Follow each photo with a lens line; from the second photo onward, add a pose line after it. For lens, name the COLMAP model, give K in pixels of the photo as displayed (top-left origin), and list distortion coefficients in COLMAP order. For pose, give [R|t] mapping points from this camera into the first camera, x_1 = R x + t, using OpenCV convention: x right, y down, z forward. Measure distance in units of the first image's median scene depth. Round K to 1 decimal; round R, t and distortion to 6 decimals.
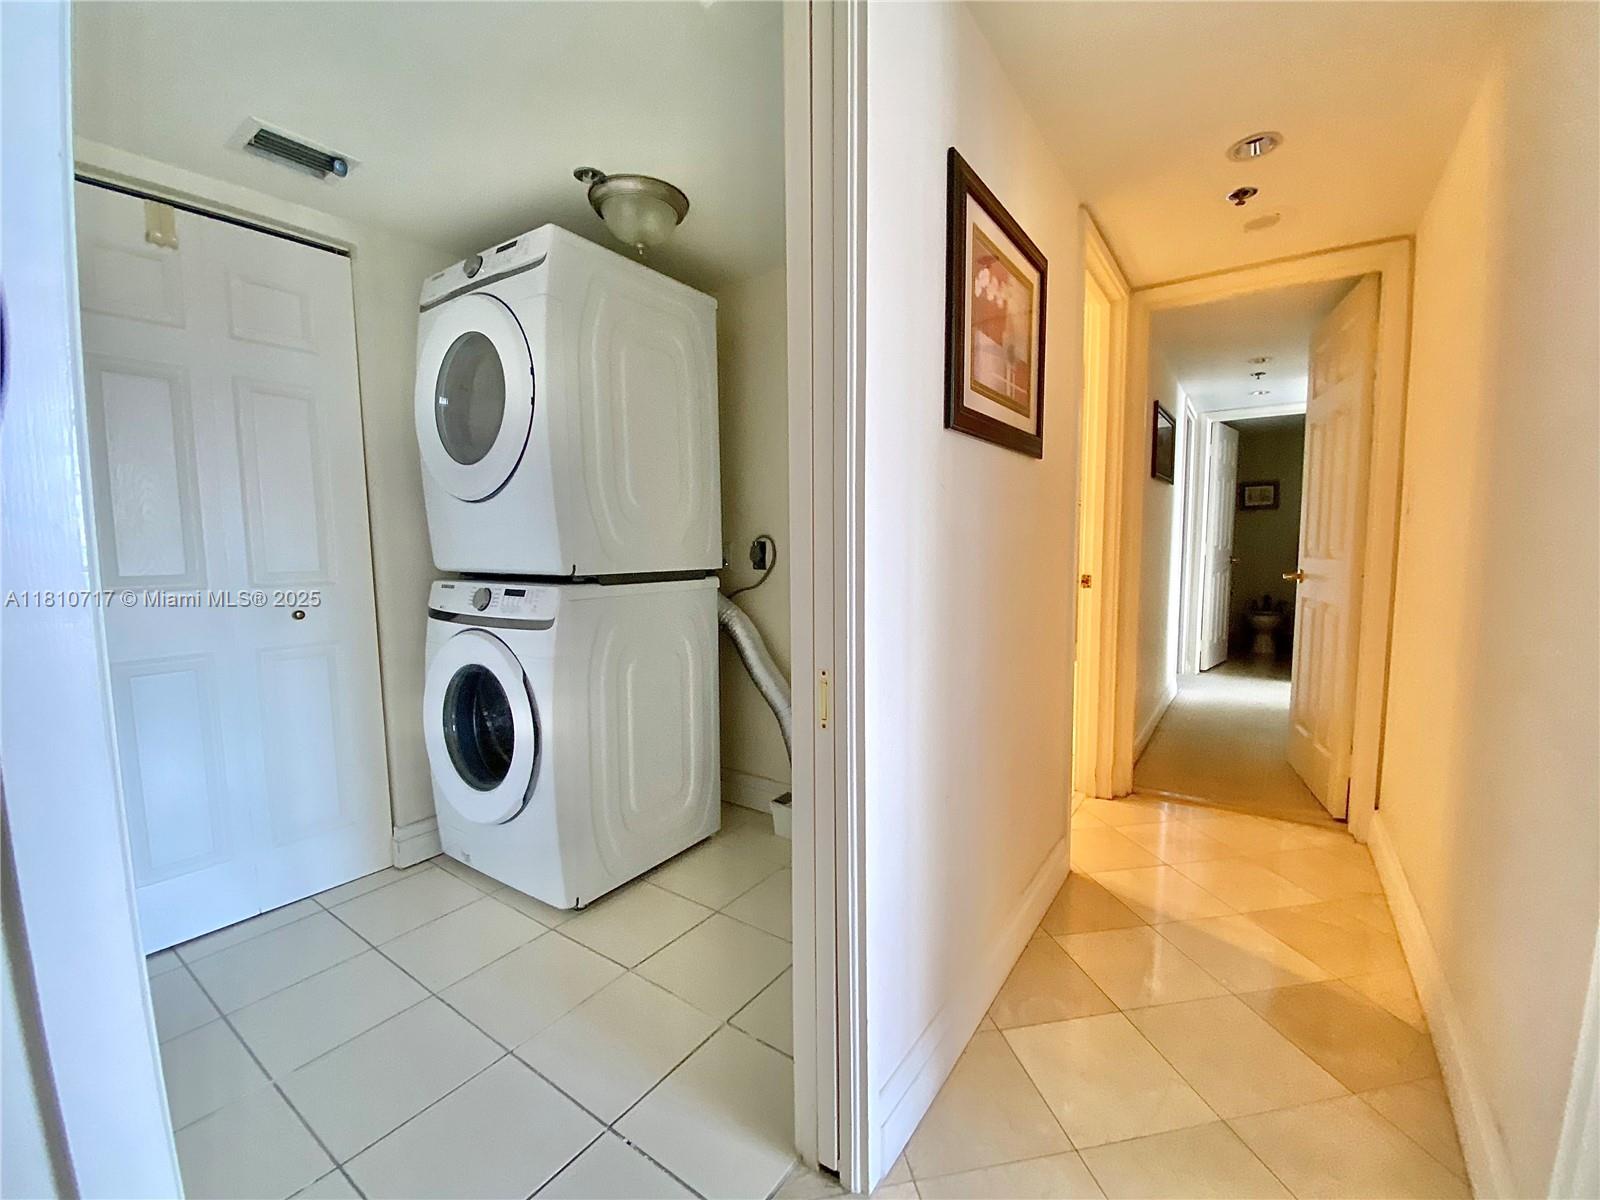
lens RADIAL K [[662.2, 0, 803.5], [0, 662.2, 600.4], [0, 0, 1]] dist [-0.003979, -0.000278]
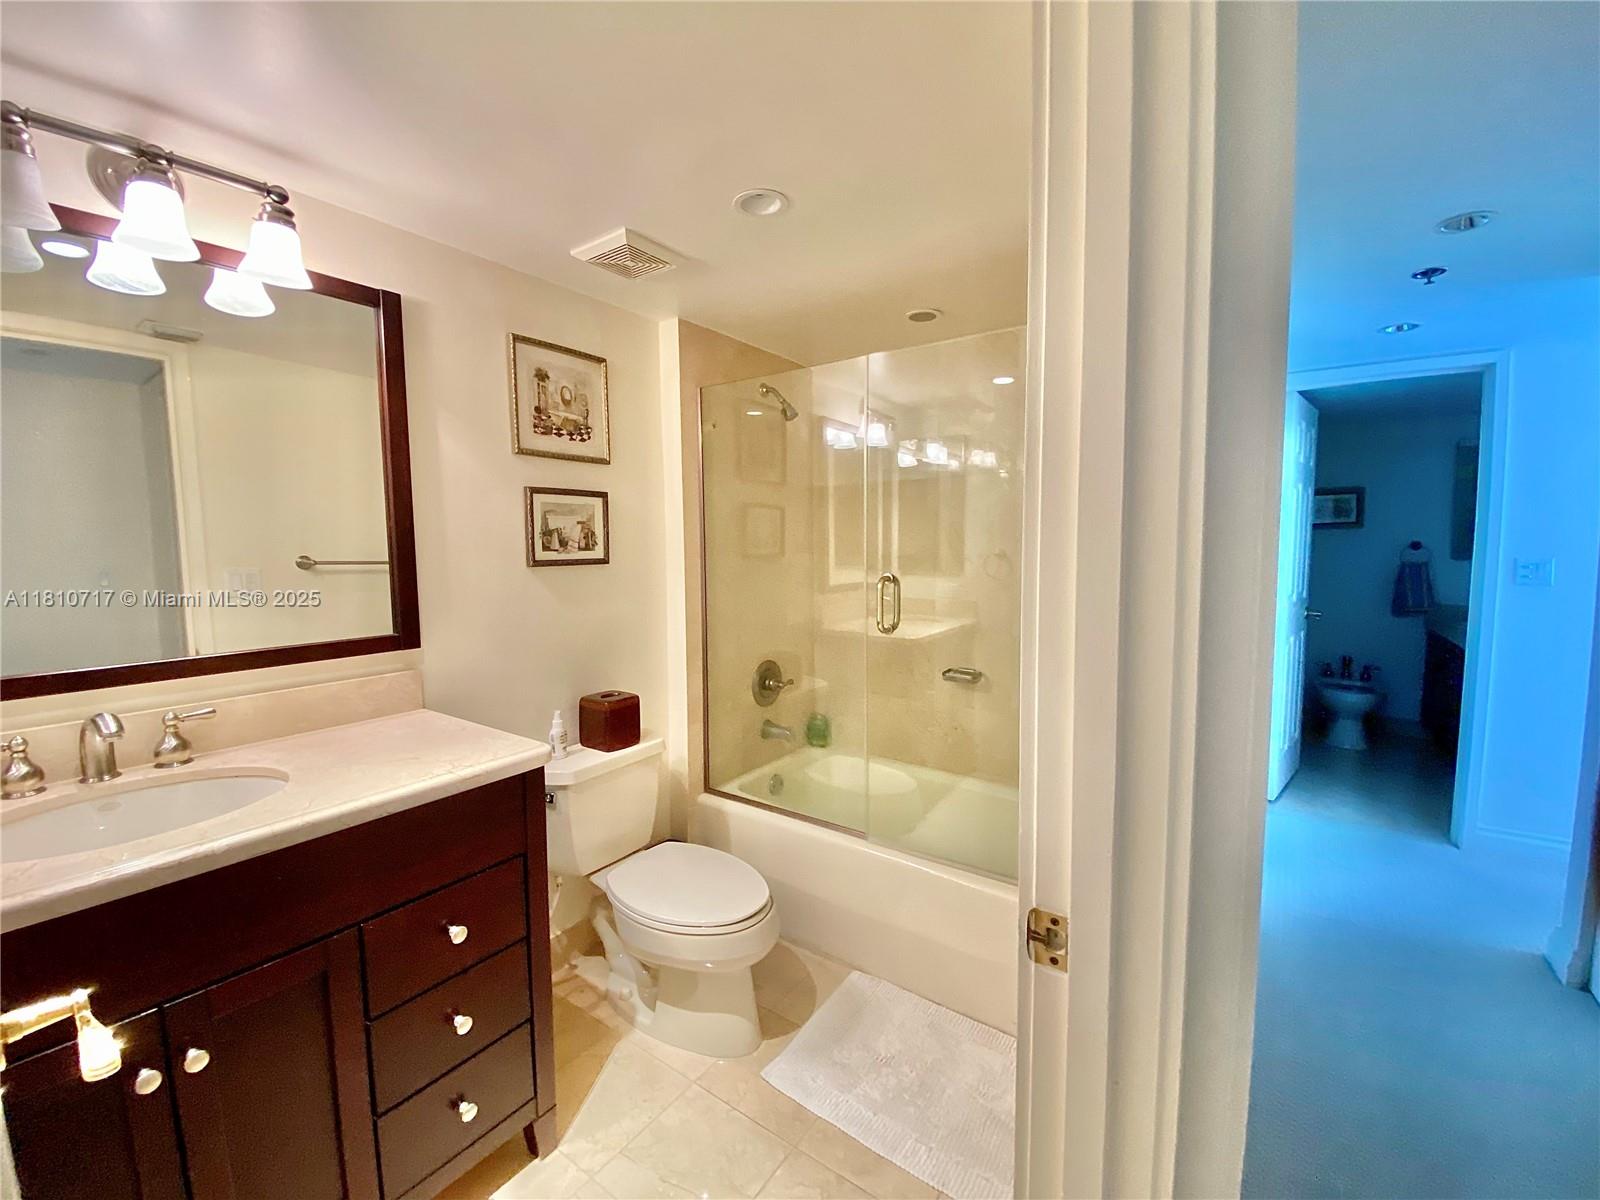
lens RADIAL K [[662.2, 0, 797.3], [0, 662.2, 597.9], [0, 0, 1]] dist [-0.003979, -0.000278]
pose [[0.999975, -0.001622, -0.006897, 0.161900], [0.001574, 0.999974, -0.006991, -0.071733], [0.006908, 0.006980, 0.999952, 0.362506]]
